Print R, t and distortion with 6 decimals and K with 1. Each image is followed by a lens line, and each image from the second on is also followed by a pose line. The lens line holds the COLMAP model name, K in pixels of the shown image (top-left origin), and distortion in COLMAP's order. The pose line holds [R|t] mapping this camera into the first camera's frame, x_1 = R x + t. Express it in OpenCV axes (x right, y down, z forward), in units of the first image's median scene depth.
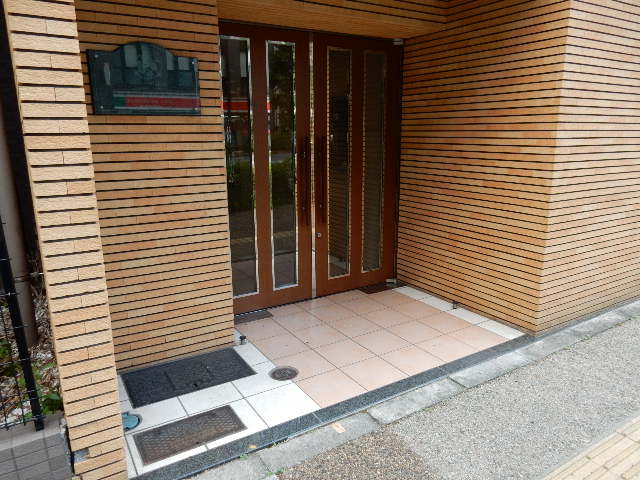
lens RADIAL K [[468.3, 0, 320.0], [0, 468.3, 240.0], [0, 0, 1]] dist [-0.006936, -0.004548]
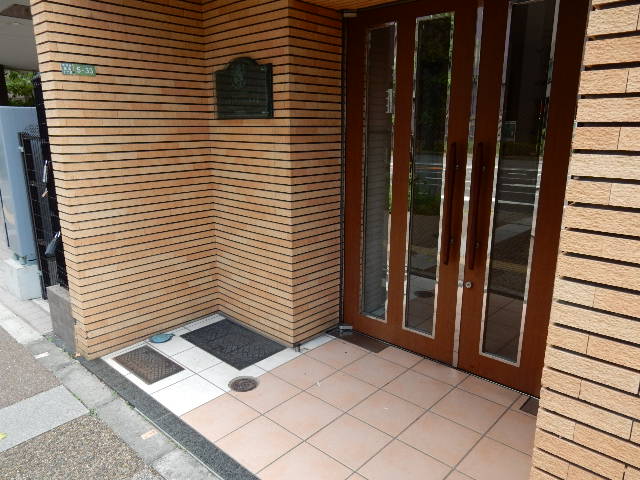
lens RADIAL K [[468.3, 0, 320.0], [0, 468.3, 240.0], [0, 0, 1]] dist [-0.006936, -0.004548]
pose [[0.269935, 0.234892, -0.933788, 0.744279], [-0.219272, 0.959303, 0.177925, -0.194586], [0.937579, 0.156725, 0.310455, 0.741522]]
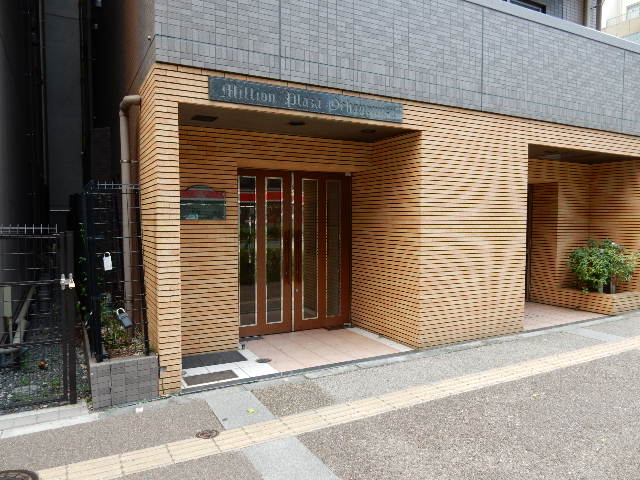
lens RADIAL K [[468.3, 0, 320.0], [0, 468.3, 240.0], [0, 0, 1]] dist [-0.006936, -0.004548]
pose [[0.998150, 0.009801, -0.059997, 0.224601], [-0.020589, 0.983097, -0.181927, 0.141773], [0.057200, 0.182825, 0.981480, -0.771289]]
